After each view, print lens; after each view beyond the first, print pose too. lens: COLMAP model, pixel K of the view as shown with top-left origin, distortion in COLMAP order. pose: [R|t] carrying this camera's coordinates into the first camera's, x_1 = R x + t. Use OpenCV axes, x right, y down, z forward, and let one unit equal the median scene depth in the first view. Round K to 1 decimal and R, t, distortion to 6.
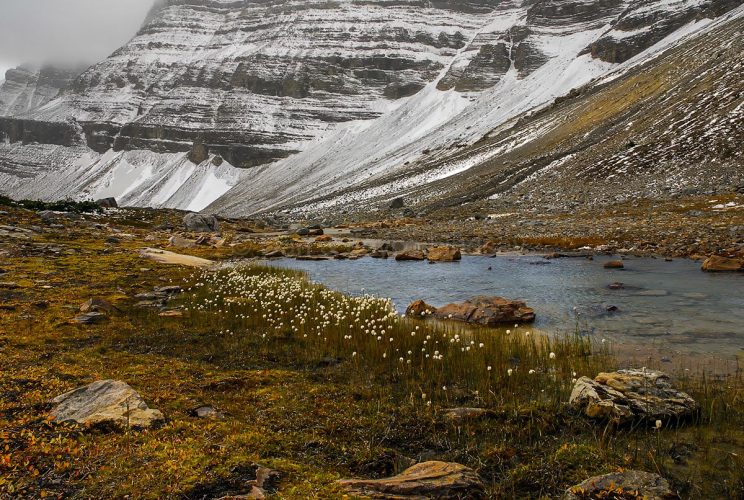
lens RADIAL K [[958.1, 0, 372.0], [0, 958.1, 250.0], [0, 0, 1]] dist [-0.380635, 0.016192]
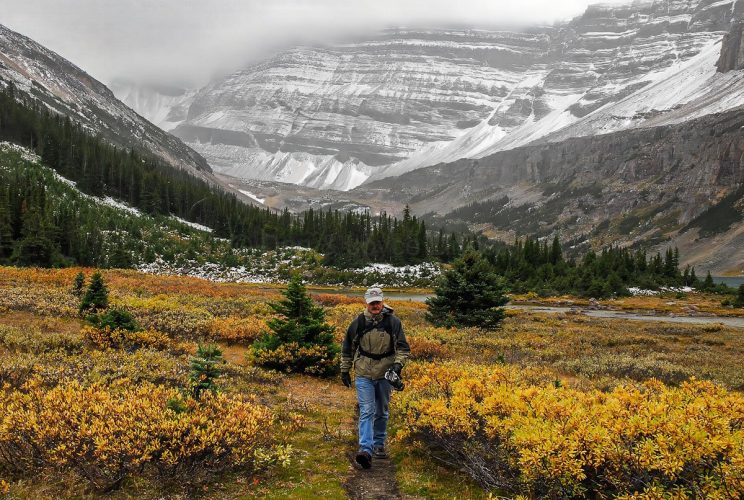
lens RADIAL K [[958.1, 0, 372.0], [0, 958.1, 250.0], [0, 0, 1]] dist [-0.380635, 0.016192]
pose [[0.997743, 0.038650, -0.054911, -0.032749], [-0.039109, 0.999208, -0.007303, 0.066410], [0.054585, 0.009434, 0.998465, -0.618120]]
